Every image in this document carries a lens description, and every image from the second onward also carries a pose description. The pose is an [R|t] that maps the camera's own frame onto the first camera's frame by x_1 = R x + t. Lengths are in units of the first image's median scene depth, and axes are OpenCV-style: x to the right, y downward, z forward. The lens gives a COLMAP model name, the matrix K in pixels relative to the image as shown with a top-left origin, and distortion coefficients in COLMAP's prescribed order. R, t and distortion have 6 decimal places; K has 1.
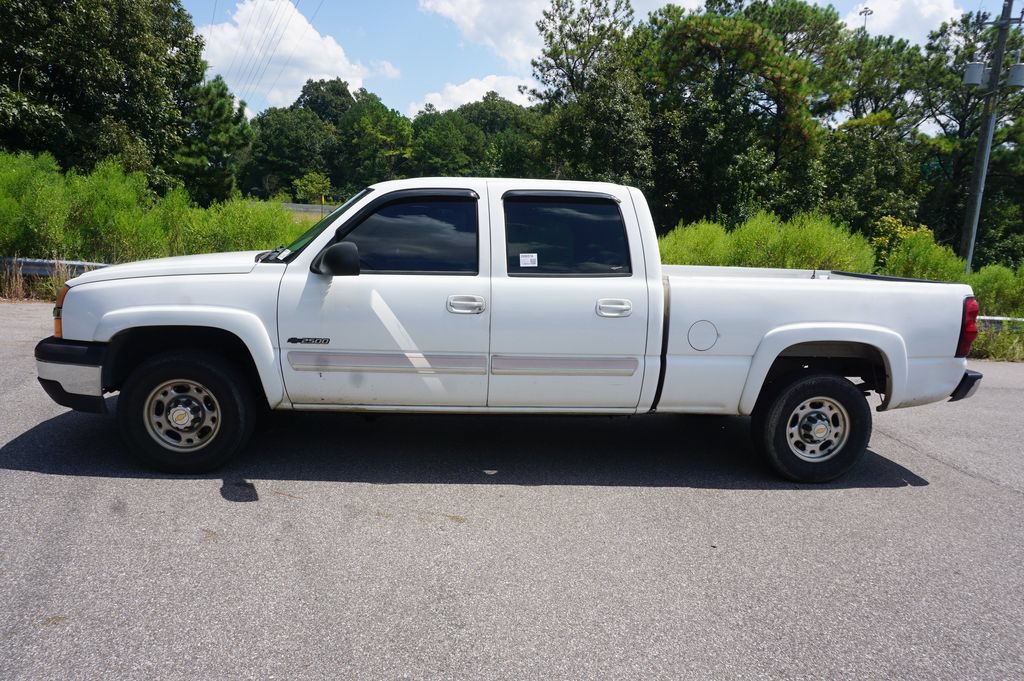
lens RADIAL K [[681.7, 0, 520.3], [0, 681.7, 341.3], [0, 0, 1]] dist [-0.035205, 0.022058]
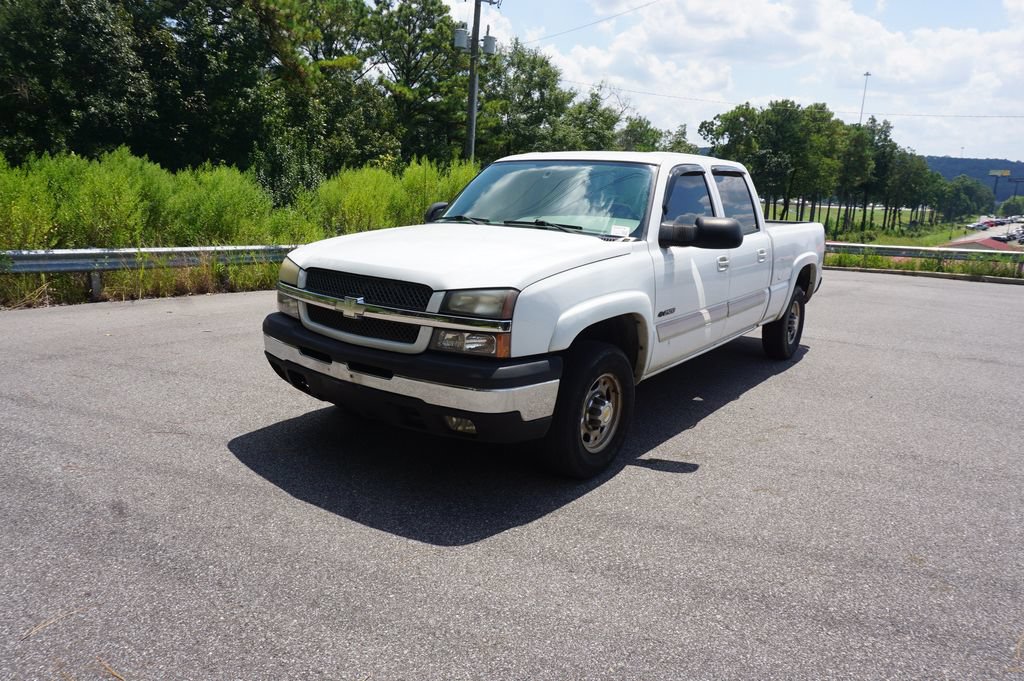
lens RADIAL K [[681.7, 0, 512.6], [0, 681.7, 341.2], [0, 0, 1]] dist [-0.035205, 0.022058]
pose [[0.660123, -0.182655, 0.728612, -0.192402], [0.109875, 0.983032, 0.146889, -0.021330], [-0.743078, -0.016909, 0.668991, 0.072672]]
